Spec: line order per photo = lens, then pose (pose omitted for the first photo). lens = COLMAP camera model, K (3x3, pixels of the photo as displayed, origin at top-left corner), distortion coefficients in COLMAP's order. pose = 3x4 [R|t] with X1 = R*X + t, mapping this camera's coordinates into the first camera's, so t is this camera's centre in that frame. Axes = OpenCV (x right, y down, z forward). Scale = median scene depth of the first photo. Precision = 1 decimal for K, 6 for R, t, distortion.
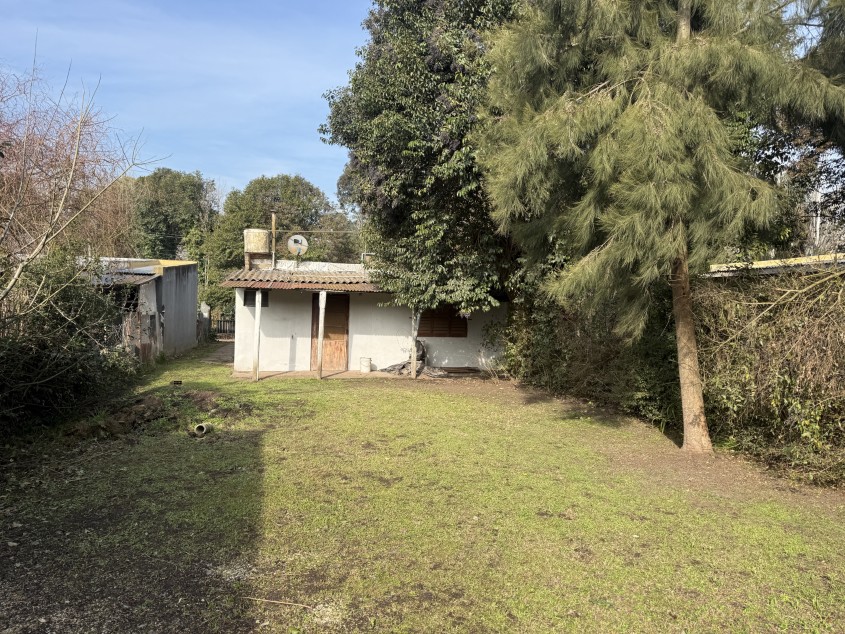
lens RADIAL K [[596.6, 0, 429.3], [0, 596.6, 319.0], [0, 0, 1]] dist [0.006251, -0.004028]
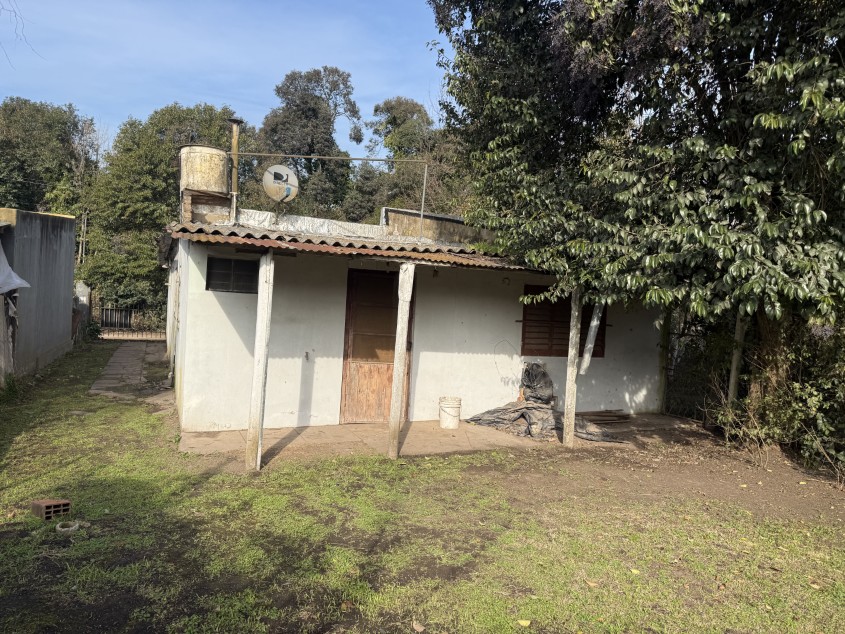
lens RADIAL K [[596.6, 0, 414.1], [0, 596.6, 313.3], [0, 0, 1]] dist [0.006251, -0.004028]
pose [[0.985586, 0.021382, 0.167819, -0.186314], [-0.023112, 0.999698, 0.008361, -0.009265], [-0.167590, -0.012119, 0.985782, 0.420781]]
